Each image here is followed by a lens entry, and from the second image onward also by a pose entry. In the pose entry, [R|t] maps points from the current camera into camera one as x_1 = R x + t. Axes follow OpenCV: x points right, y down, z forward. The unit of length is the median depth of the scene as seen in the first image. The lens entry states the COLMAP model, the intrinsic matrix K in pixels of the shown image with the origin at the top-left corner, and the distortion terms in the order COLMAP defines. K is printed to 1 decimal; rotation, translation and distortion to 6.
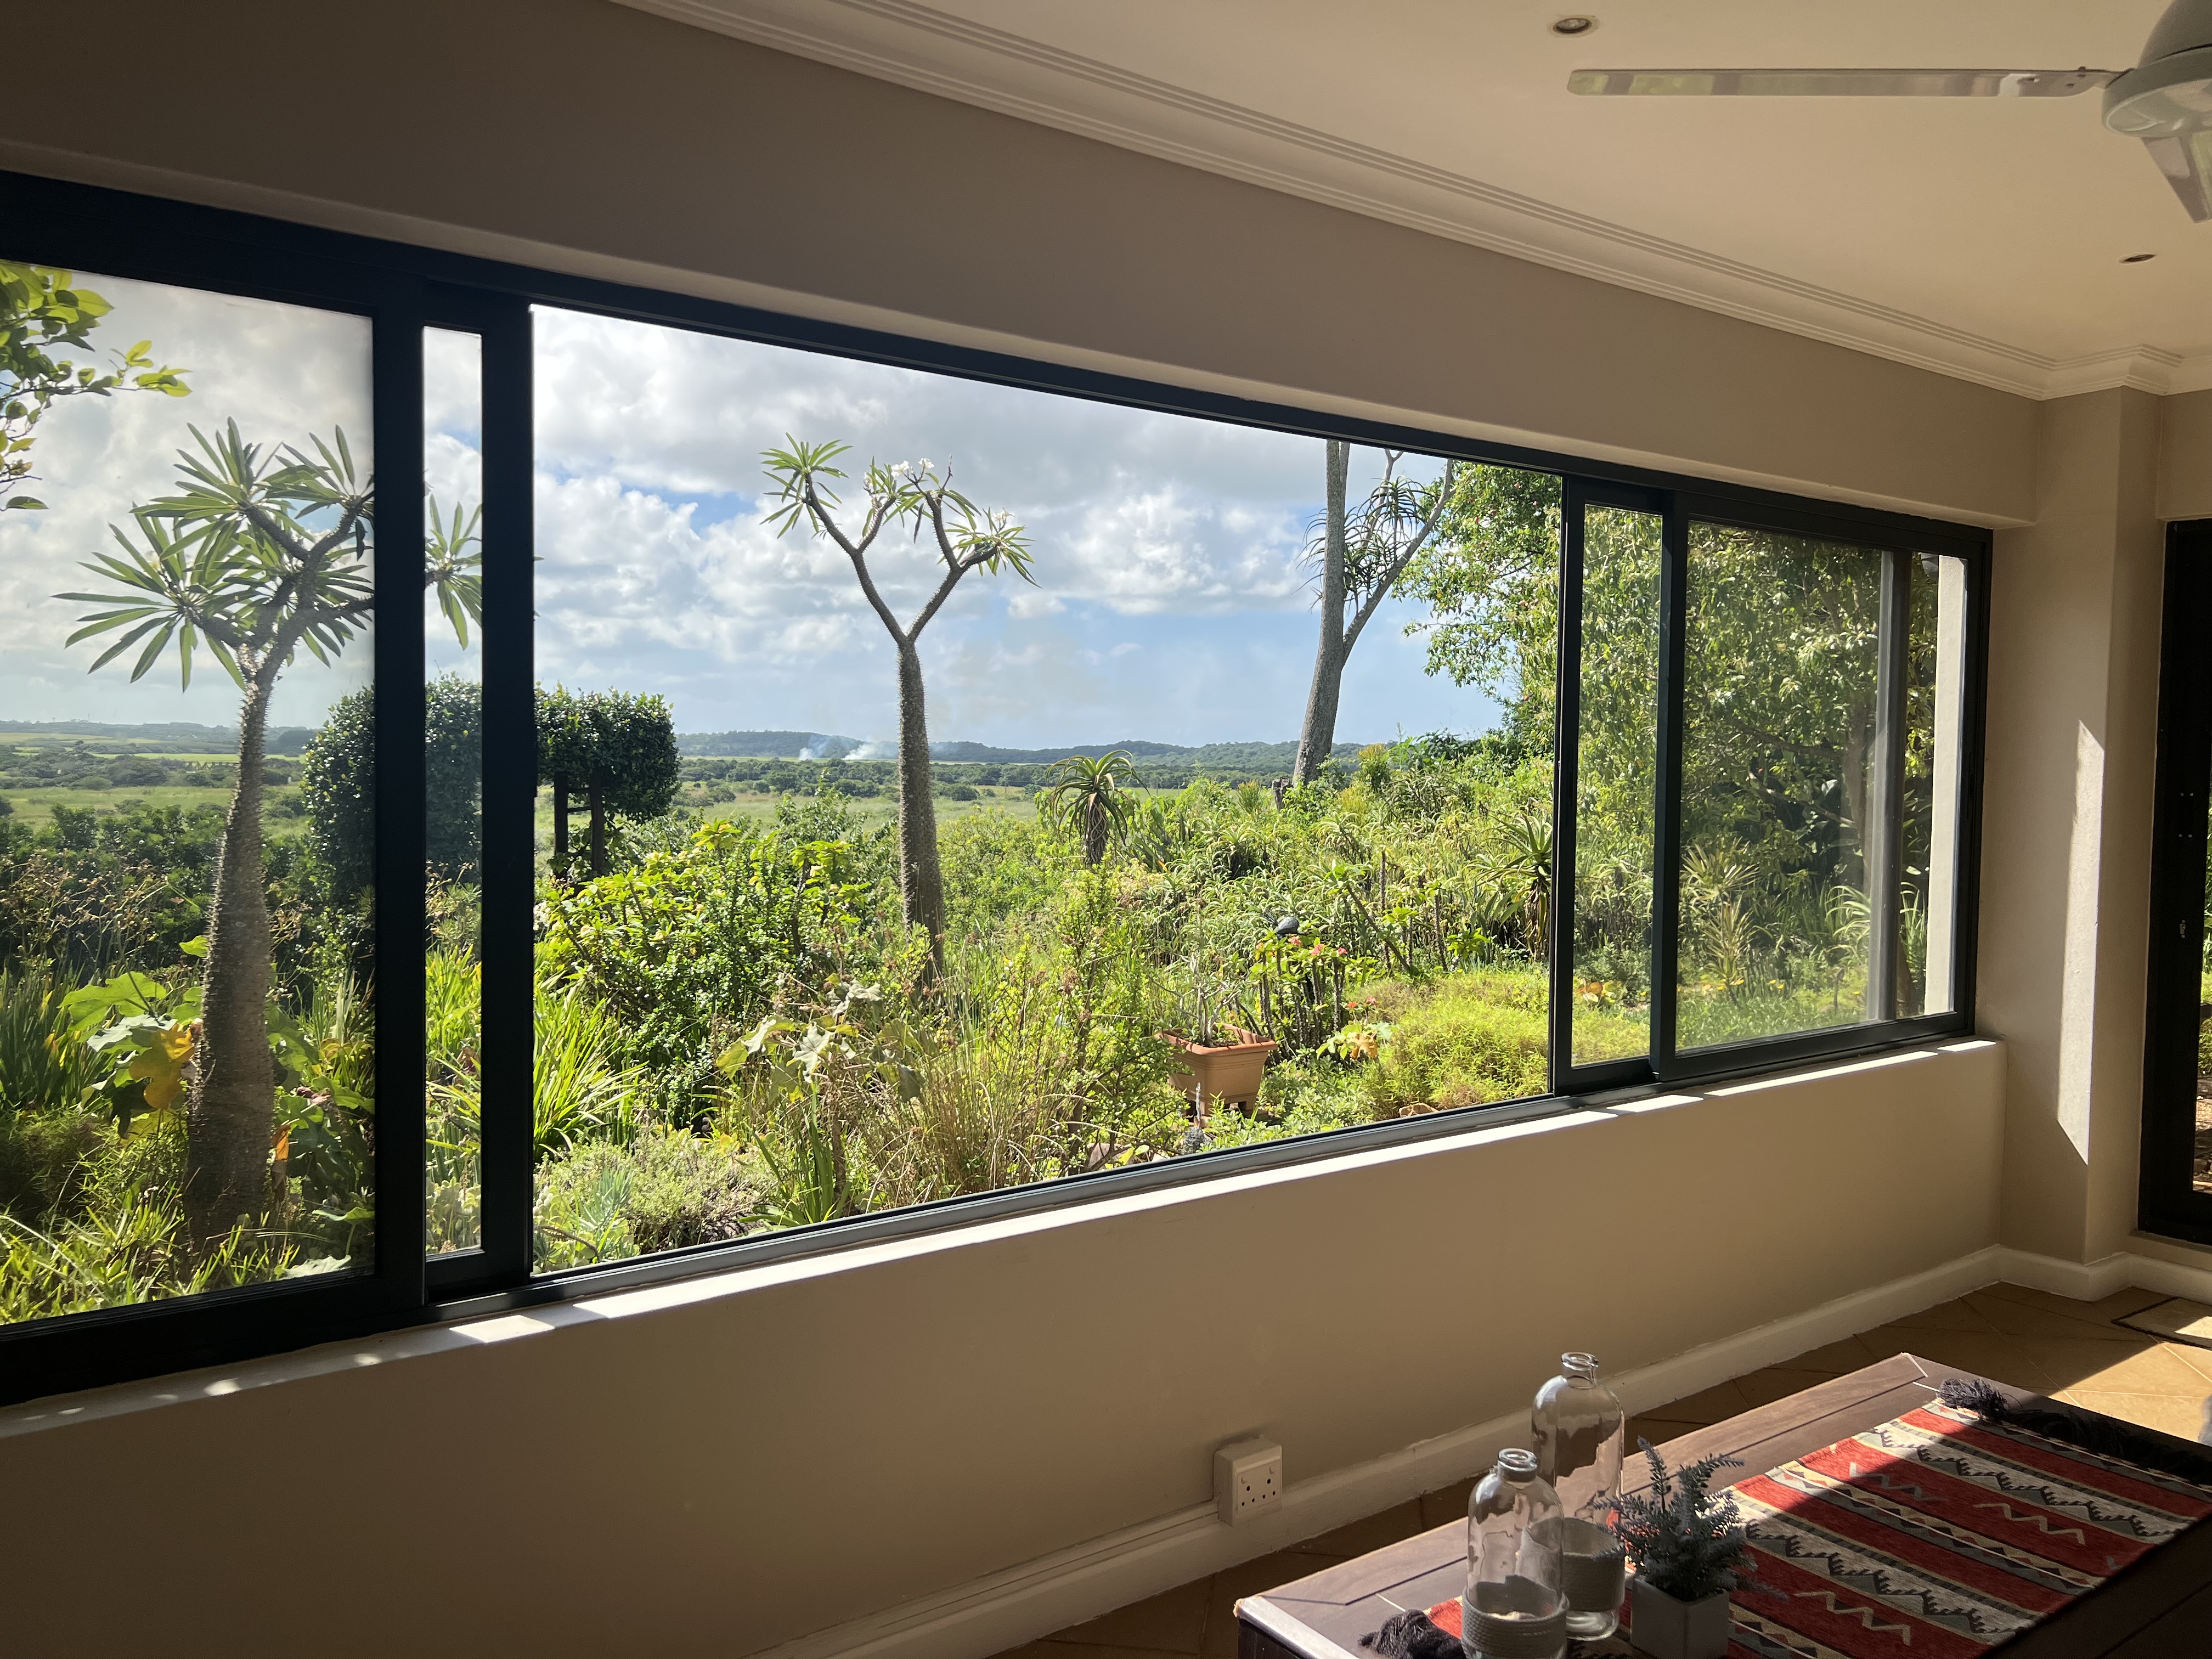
lens RADIAL K [[1676.9, 0, 1101.4], [0, 1676.9, 821.7], [0, 0, 1]] dist [0.057756, -0.064371]
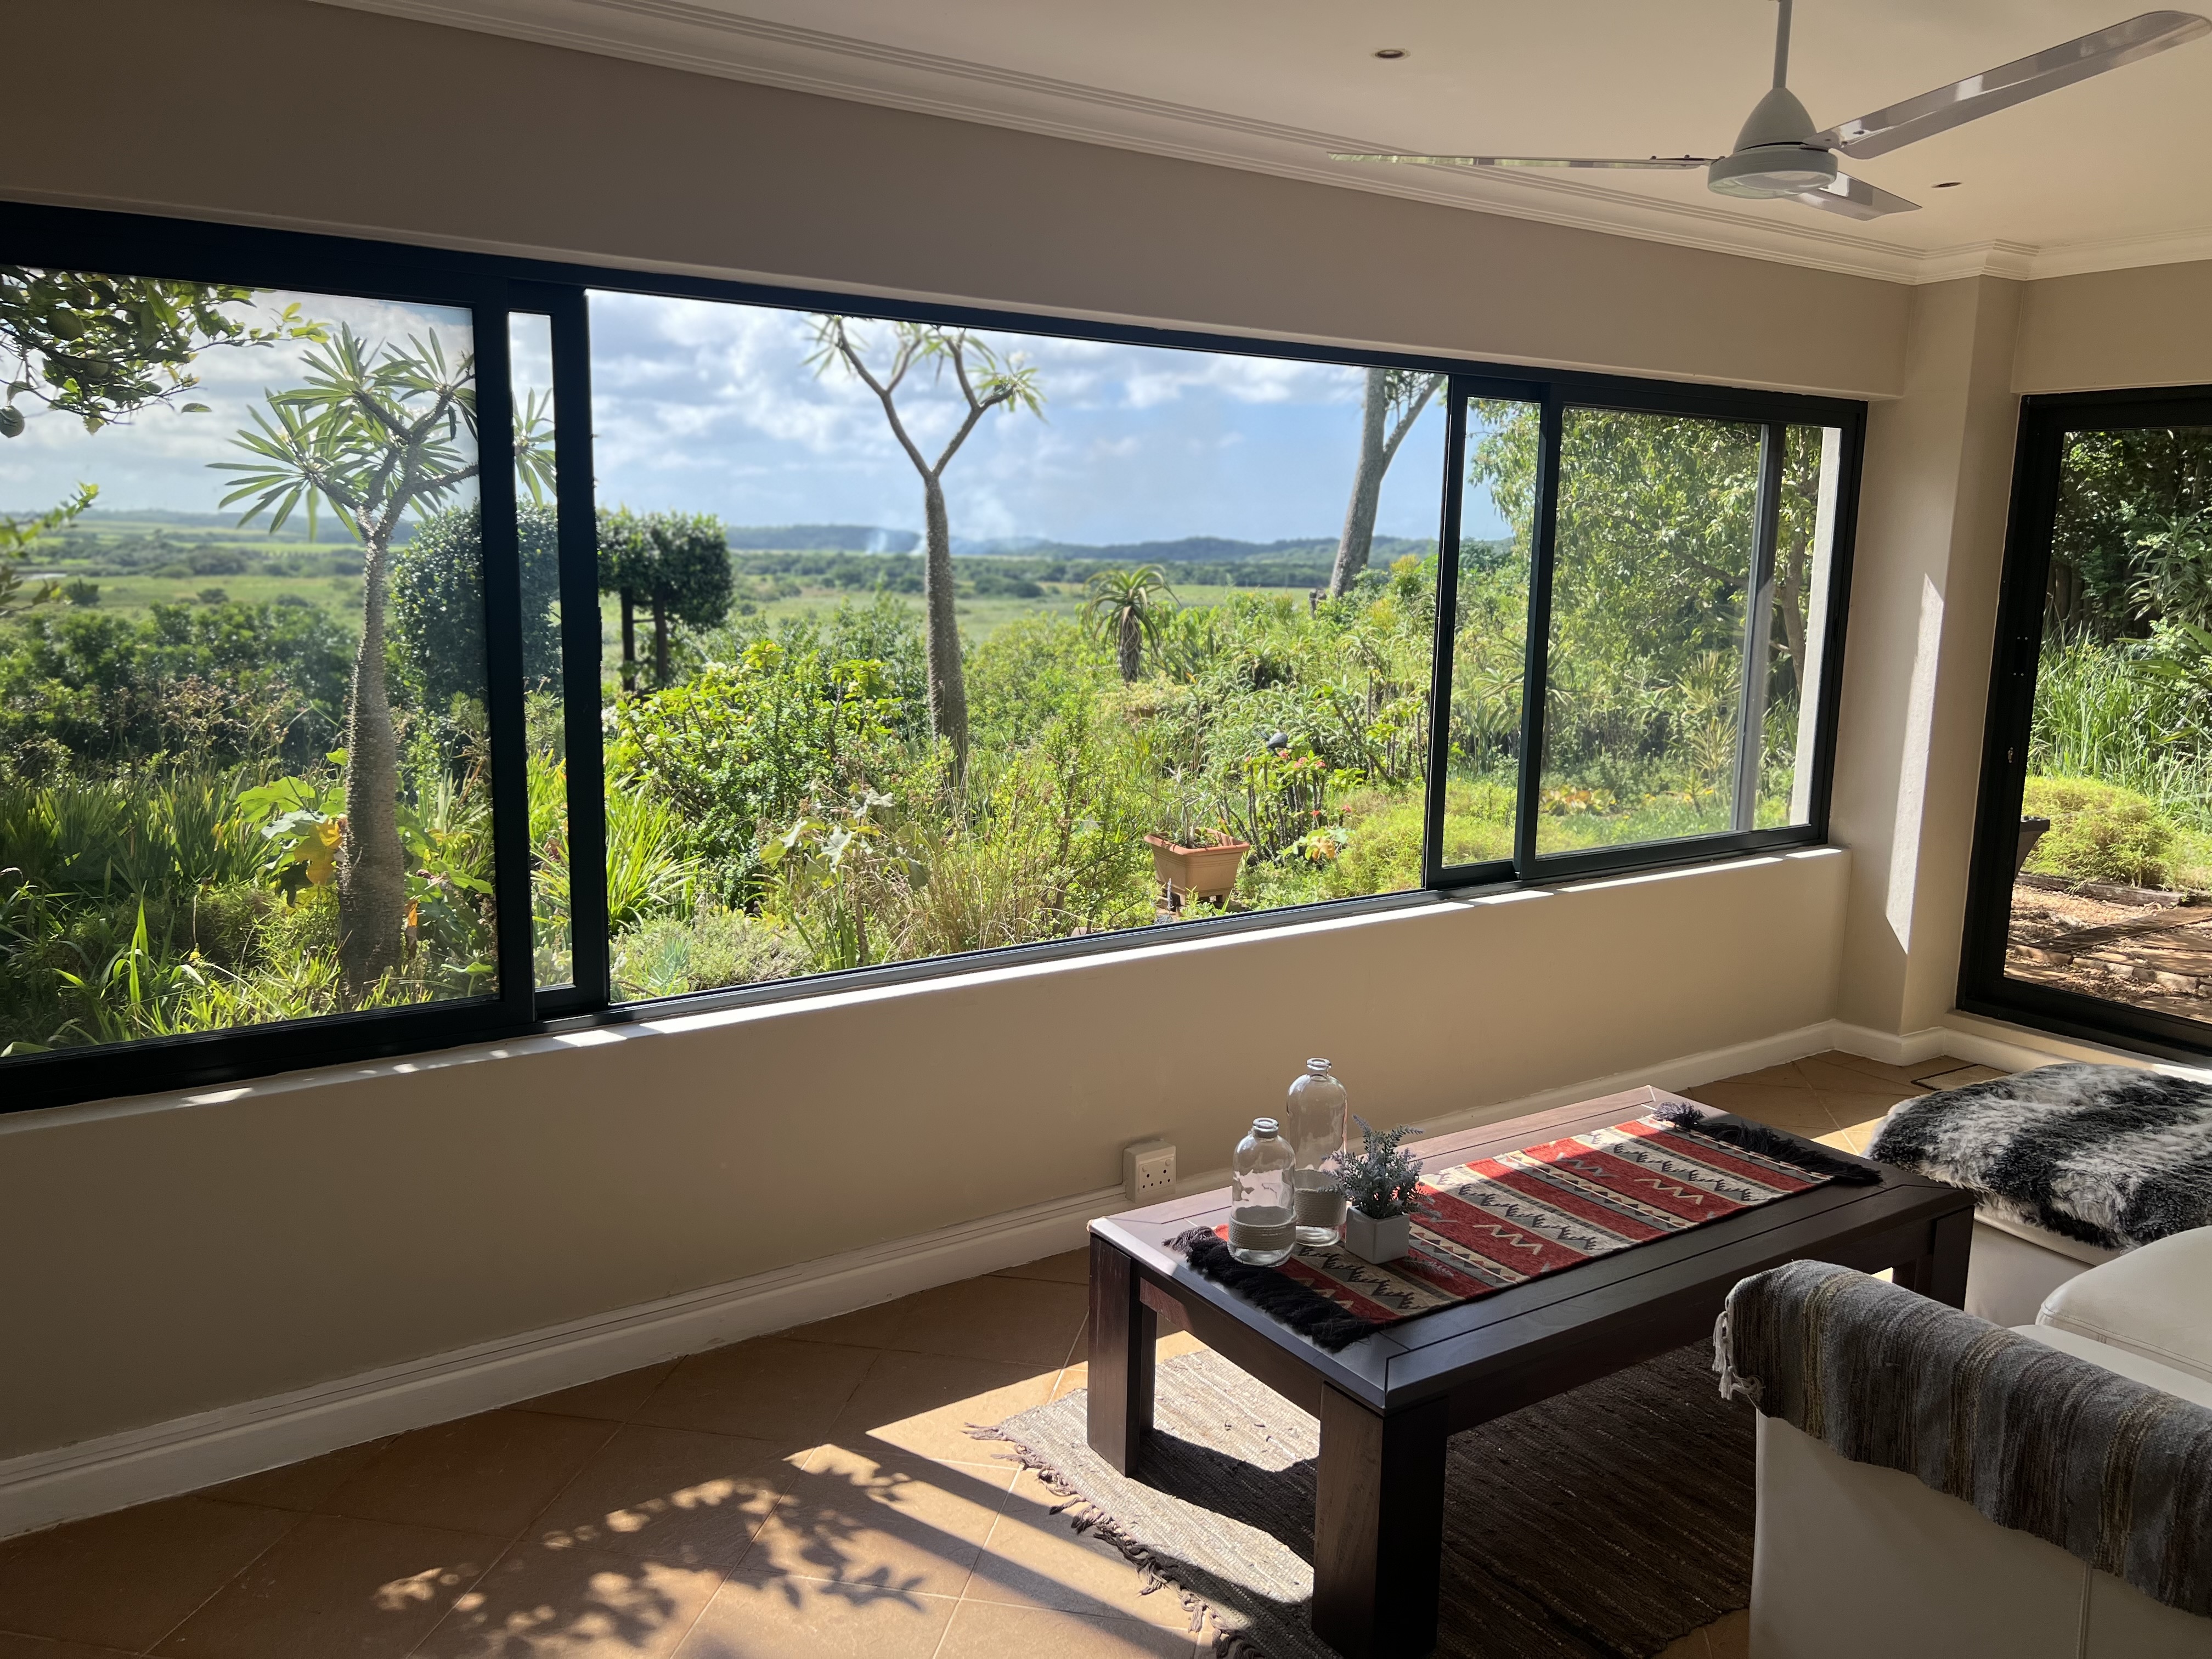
lens RADIAL K [[1676.9, 0, 1096.5], [0, 1676.9, 837.6], [0, 0, 1]] dist [0.057756, -0.064371]
pose [[0.999069, 0.012138, -0.041392, 0.062494], [-0.006688, 0.991578, 0.129339, -0.026527], [0.042613, -0.128942, 0.990736, -0.178921]]
